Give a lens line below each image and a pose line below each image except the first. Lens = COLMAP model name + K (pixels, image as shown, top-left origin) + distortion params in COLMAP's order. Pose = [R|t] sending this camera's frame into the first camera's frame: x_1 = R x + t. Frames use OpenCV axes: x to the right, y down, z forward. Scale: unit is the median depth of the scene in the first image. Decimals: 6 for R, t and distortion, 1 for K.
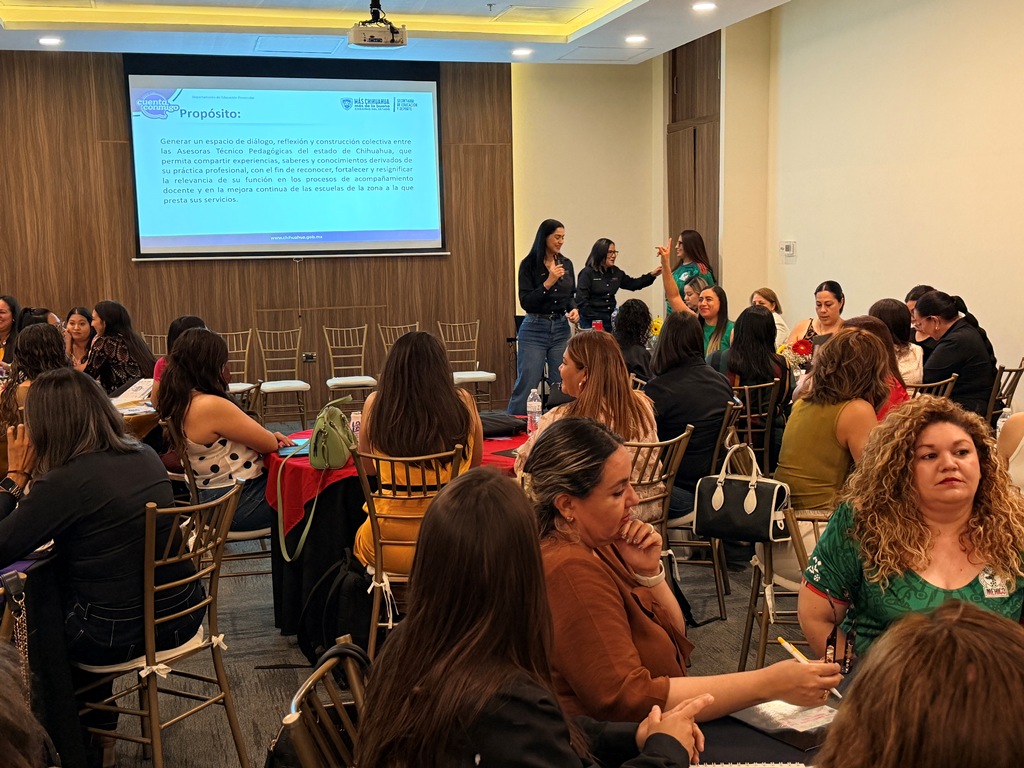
lens RADIAL K [[1224.8, 0, 512.0], [0, 1224.8, 384.0], [0, 0, 1]] dist [0.219234, -0.462022]
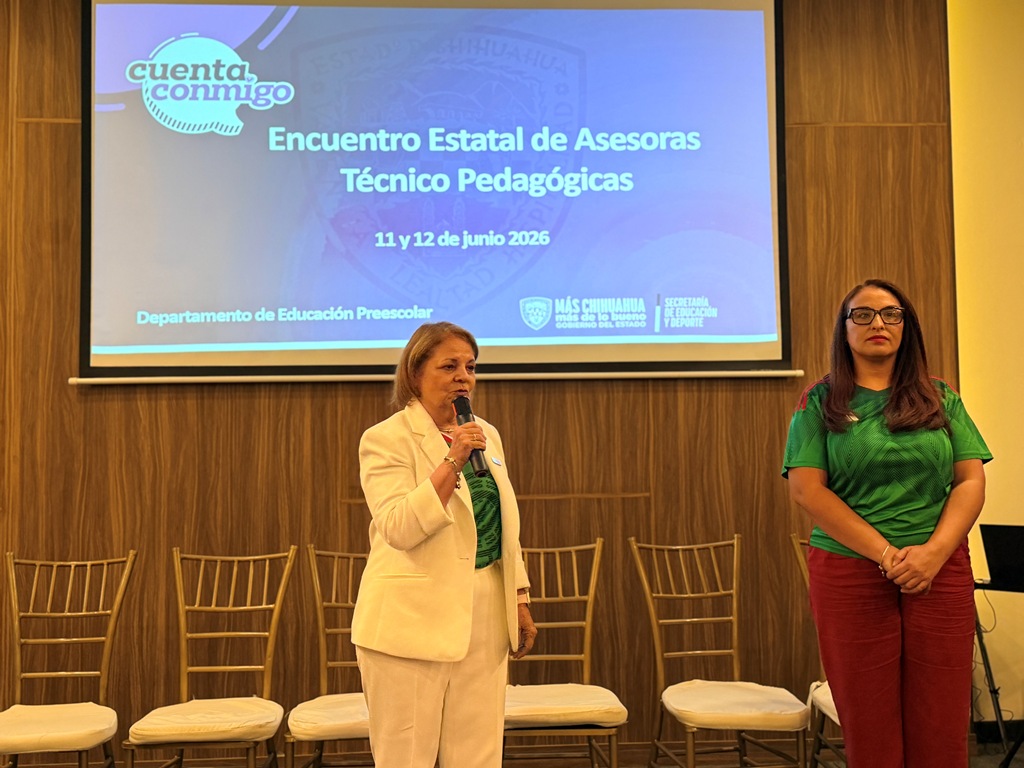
lens RADIAL K [[1186.0, 0, 512.0], [0, 1186.0, 384.0], [0, 0, 1]] dist [0.219870, -0.526867]
pose [[0.979987, -0.005755, -0.198978, -0.070839], [-0.029132, 0.984674, -0.171957, -0.031030], [0.196918, 0.174312, 0.964800, 0.624322]]
